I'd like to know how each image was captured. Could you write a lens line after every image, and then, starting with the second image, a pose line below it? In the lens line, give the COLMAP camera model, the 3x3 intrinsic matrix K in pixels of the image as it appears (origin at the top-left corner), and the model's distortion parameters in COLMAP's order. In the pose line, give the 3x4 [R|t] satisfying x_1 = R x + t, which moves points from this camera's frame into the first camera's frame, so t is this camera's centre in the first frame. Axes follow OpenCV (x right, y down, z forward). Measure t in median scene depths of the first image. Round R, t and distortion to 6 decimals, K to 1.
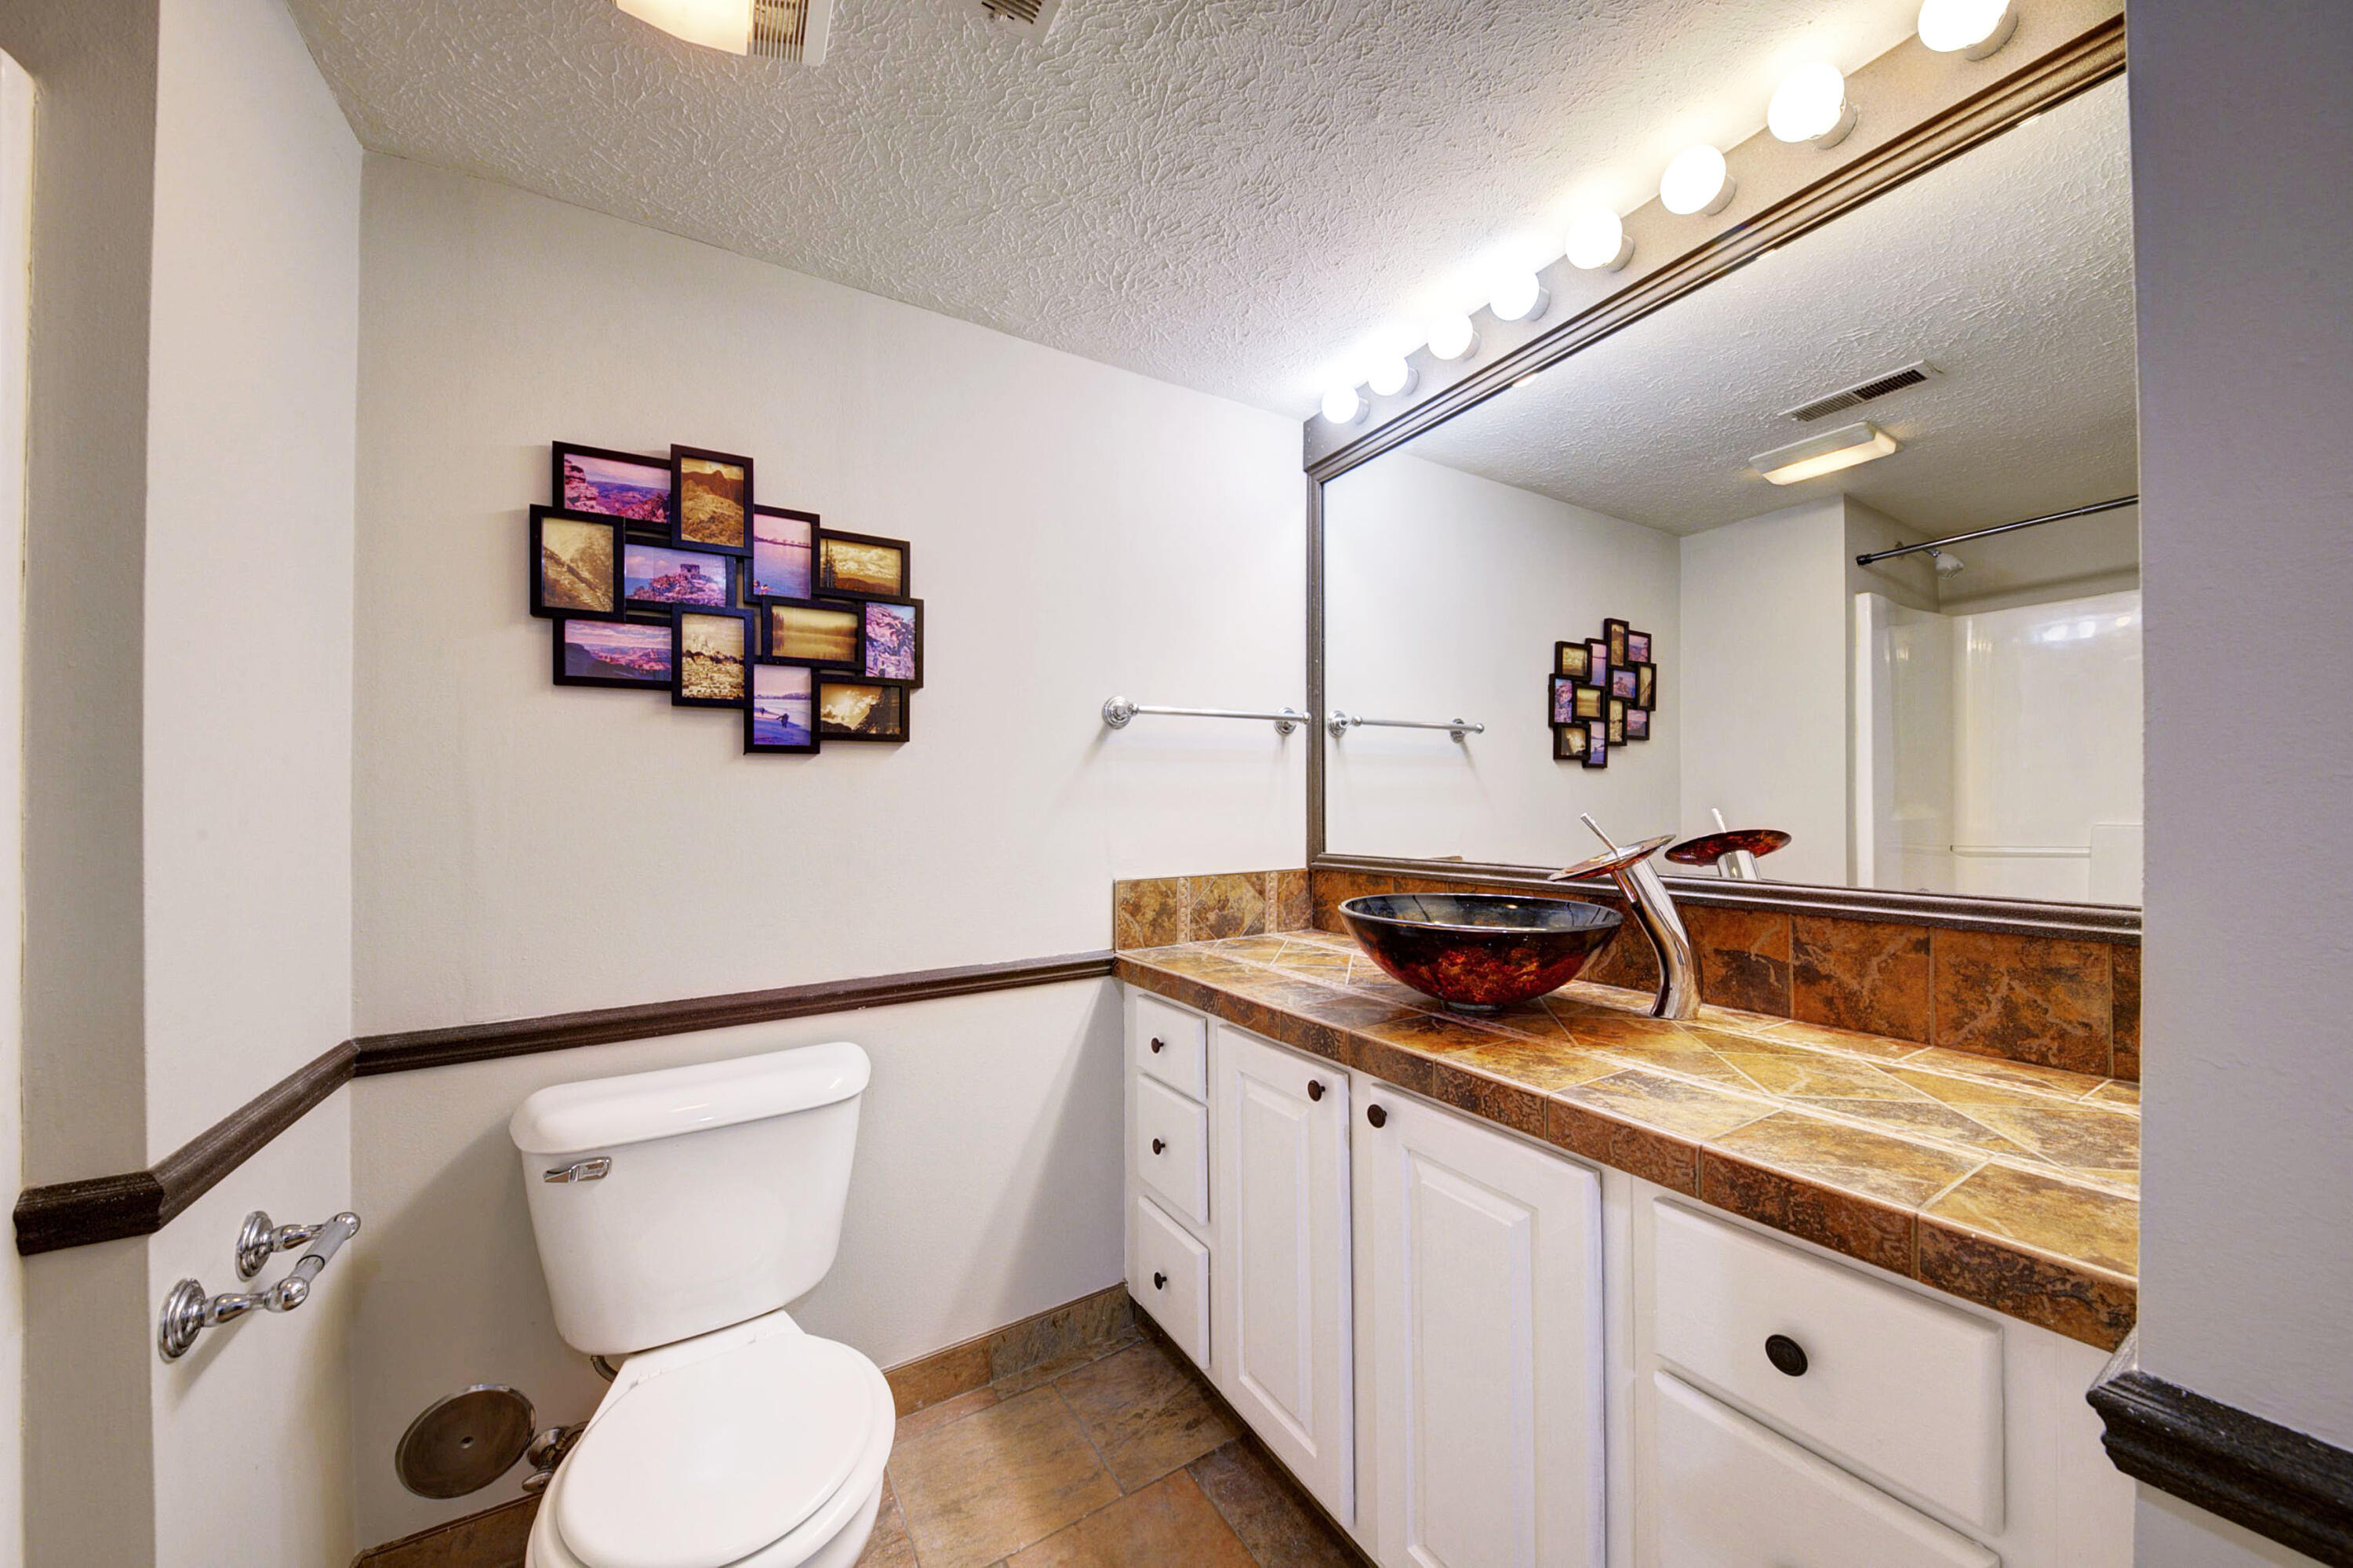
lens RADIAL K [[807.3, 0, 1161.3], [0, 807.3, 796.8], [0, 0, 1]] dist [0.015261, -0.010343]
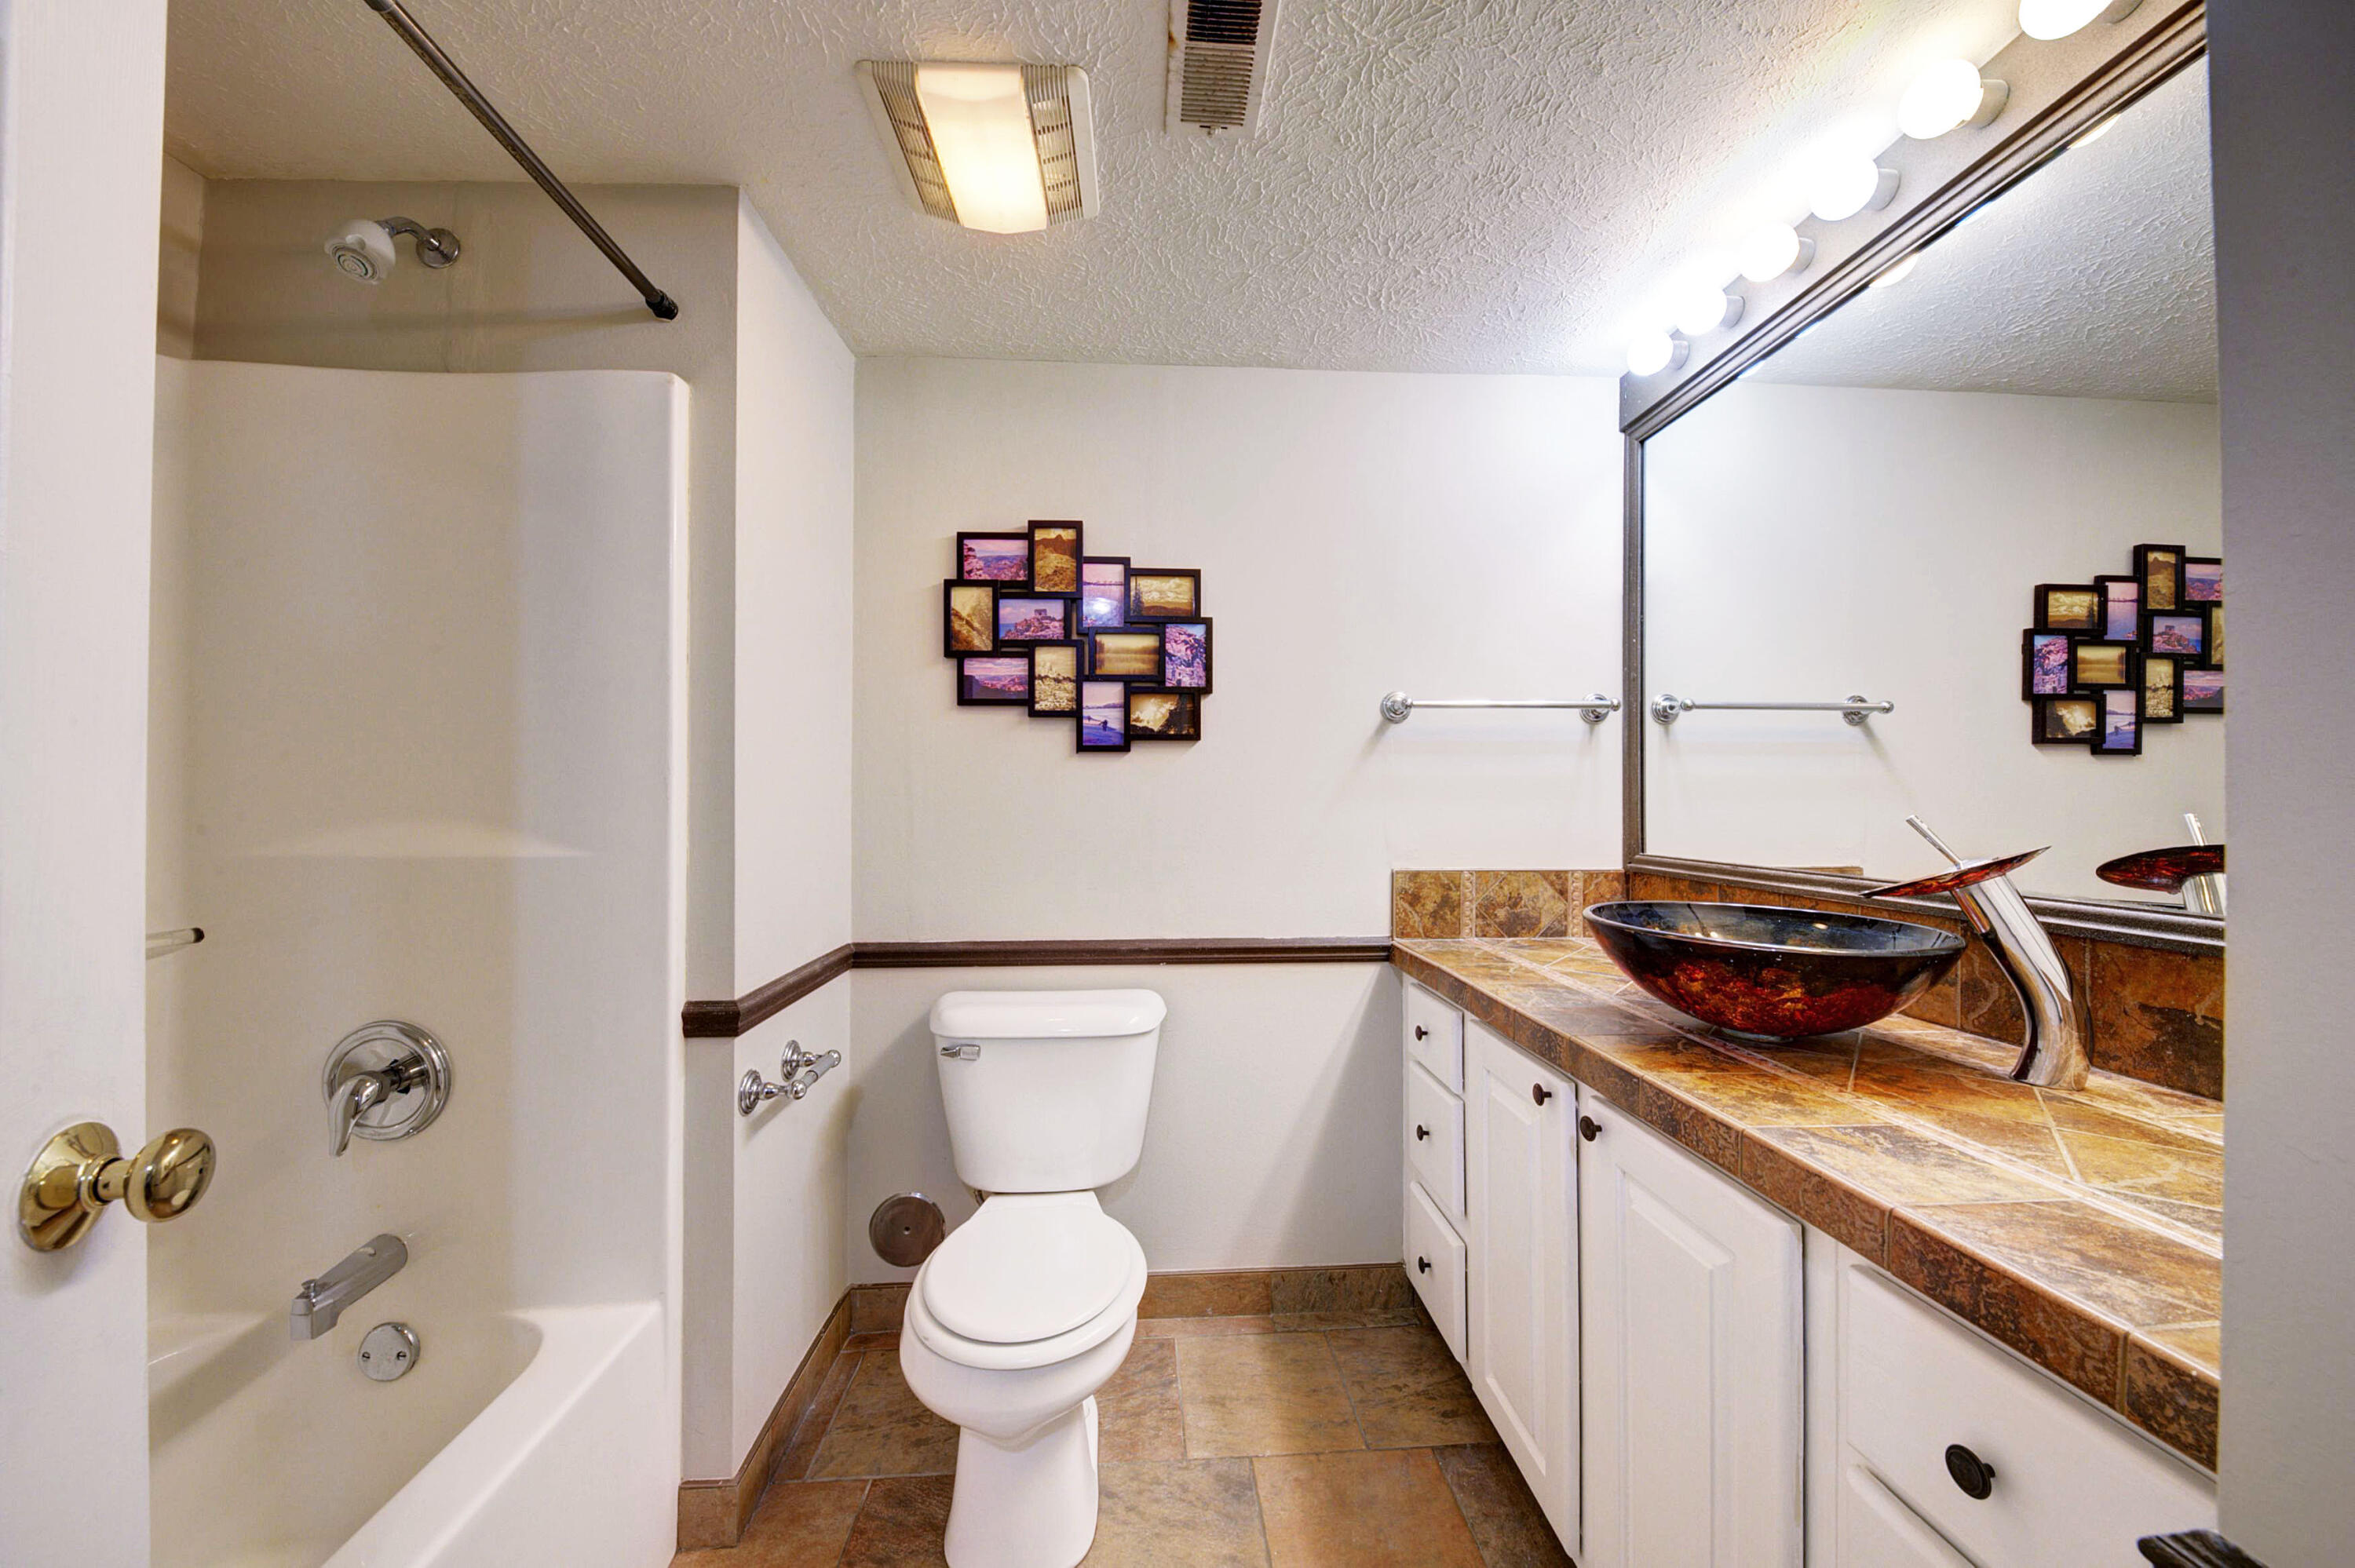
lens RADIAL K [[825.7, 0, 1180.3], [0, 825.7, 787.8], [0, 0, 1]] dist [0.011465, -0.007953]
pose [[0.879806, 0.008693, -0.475254, 0.233510], [-0.007580, 0.999962, 0.004258, -0.004248], [0.475273, -0.000144, 0.879839, -0.063322]]
